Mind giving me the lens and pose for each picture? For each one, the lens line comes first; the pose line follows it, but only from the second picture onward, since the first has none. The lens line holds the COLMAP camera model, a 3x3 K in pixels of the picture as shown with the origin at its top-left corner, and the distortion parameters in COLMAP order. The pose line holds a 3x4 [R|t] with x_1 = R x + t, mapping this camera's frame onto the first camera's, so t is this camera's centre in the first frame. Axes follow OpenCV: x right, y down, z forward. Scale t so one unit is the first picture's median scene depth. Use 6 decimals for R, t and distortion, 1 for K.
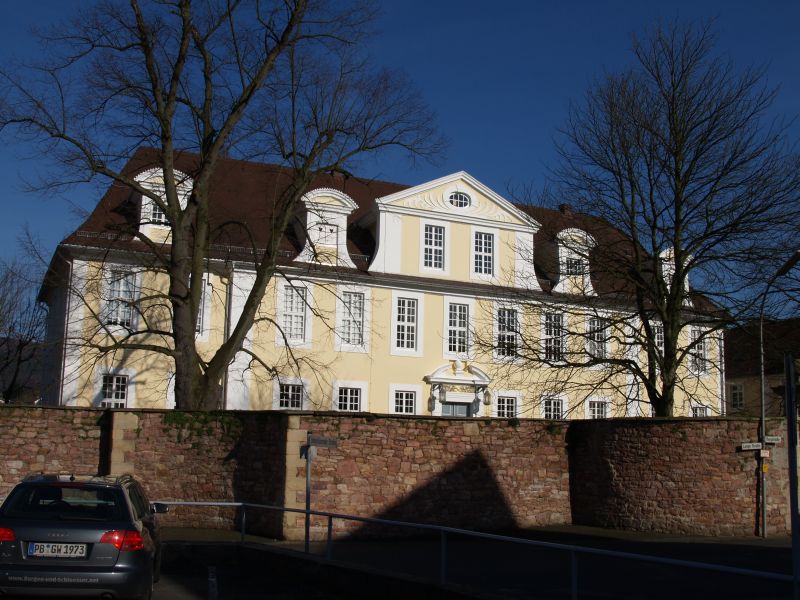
lens RADIAL K [[893.9, 0, 400.0], [0, 893.9, 300.0], [0, 0, 1]] dist [-0.116343, 0.037964]
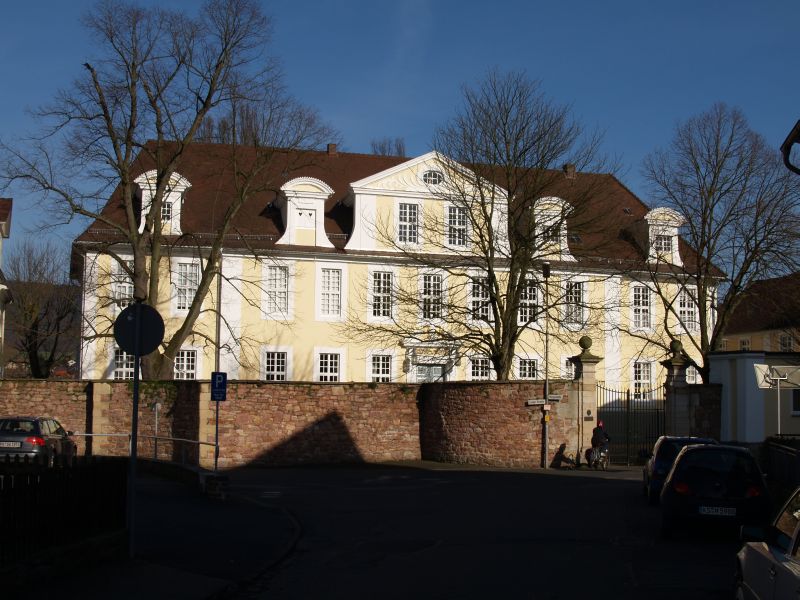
lens RADIAL K [[1112.8, 0, 400.0], [0, 1112.8, 300.0], [0, 0, 1]] dist [-0.111450, -0.011507]
pose [[0.989973, -0.025076, -0.139016, 0.405215], [0.034421, 0.997277, 0.065226, -0.103009], [0.137002, -0.069357, 0.988140, -0.670838]]
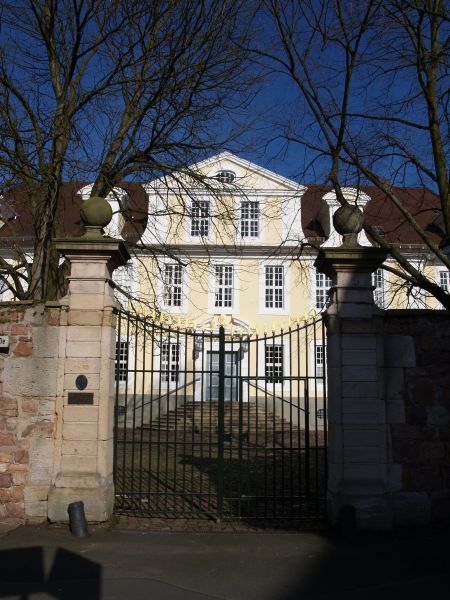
lens RADIAL K [[534.4, 0, 225.0], [0, 534.4, 300.0], [0, 0, 1]] dist [-0.116765, 0.006101]
pose [[0.905753, -0.089138, -0.414326, 0.649197], [0.077259, 0.995978, -0.045379, 0.150375], [0.416704, 0.009091, 0.908997, 0.721934]]
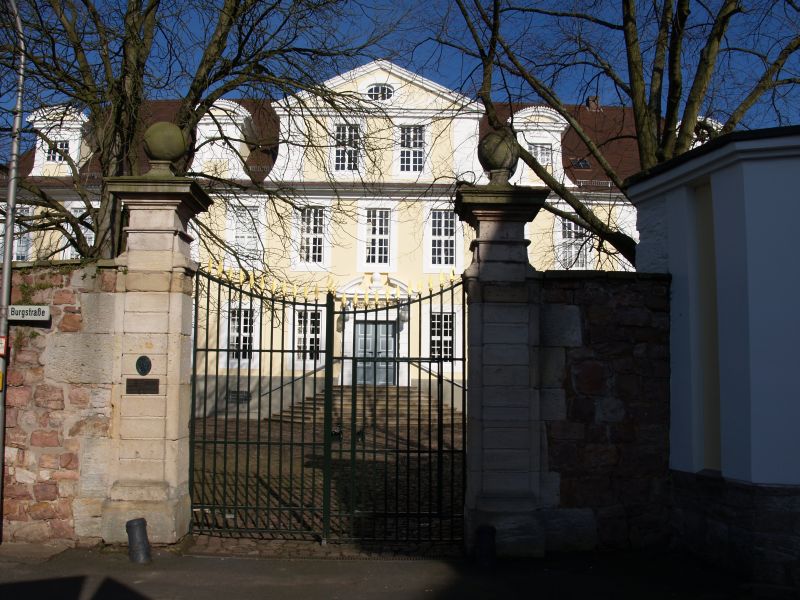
lens RADIAL K [[692.1, 0, 400.0], [0, 692.1, 300.0], [0, 0, 1]] dist [-0.115524, 0.012825]
pose [[0.909022, -0.060501, -0.412332, 0.673165], [0.076552, 0.996812, 0.022504, 0.150389], [0.409656, -0.052021, 0.910756, 0.737280]]
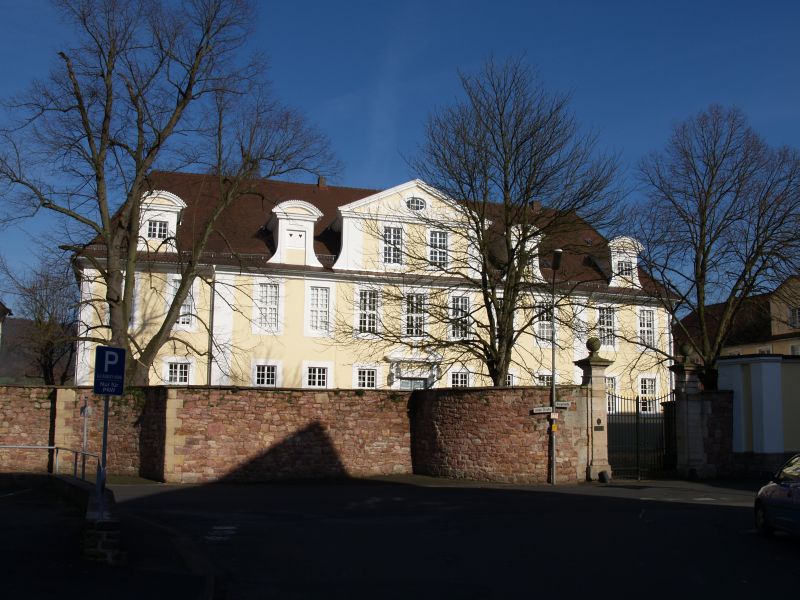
lens RADIAL K [[831.7, 0, 400.0], [0, 831.7, 300.0], [0, 0, 1]] dist [-0.110265, 0.029069]
pose [[0.993433, -0.028570, -0.110787, 0.312985], [0.030511, 0.999408, 0.015871, -0.009915], [0.110268, -0.019147, 0.993717, -0.155020]]
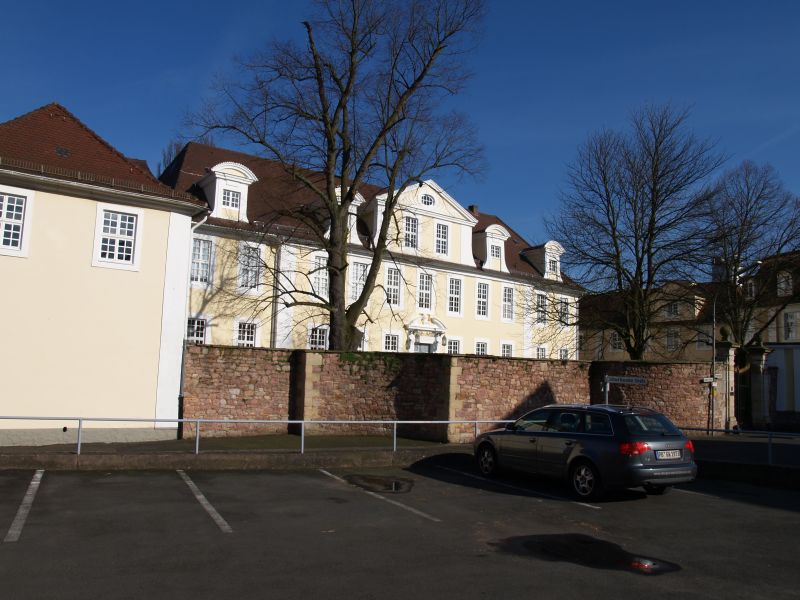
lens RADIAL K [[656.9, 0, 400.0], [0, 656.9, 300.0], [0, 0, 1]] dist [-0.105358, 0.013289]
pose [[0.972959, 0.035287, 0.228266, -0.395420], [-0.048306, 0.997494, 0.051697, -0.012136], [-0.225869, -0.061326, 0.972225, -0.008072]]
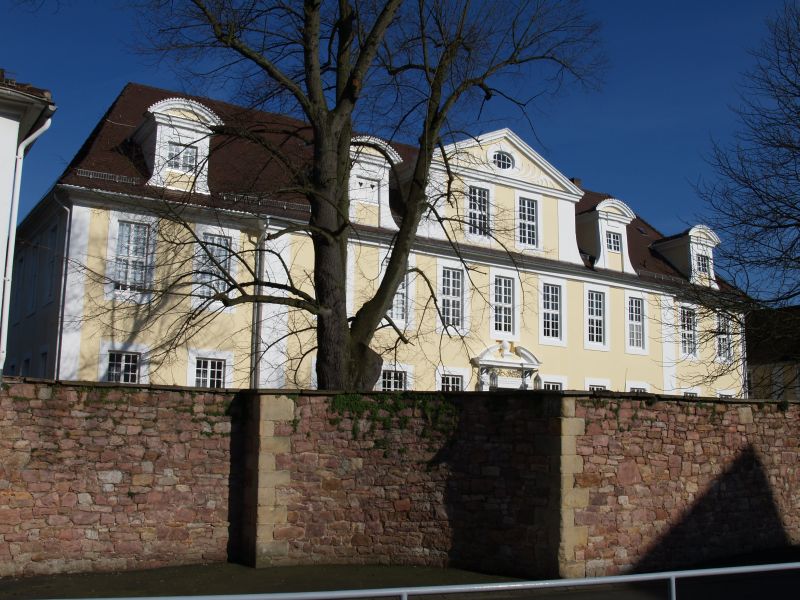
lens RADIAL K [[861.4, 0, 400.0], [0, 861.4, 300.0], [0, 0, 1]] dist [-0.114875, 0.033183]
pose [[0.989282, 0.017058, 0.145019, -0.299119], [-0.017742, 0.999837, 0.003428, 0.049017], [-0.144936, -0.005964, 0.989423, 0.328828]]
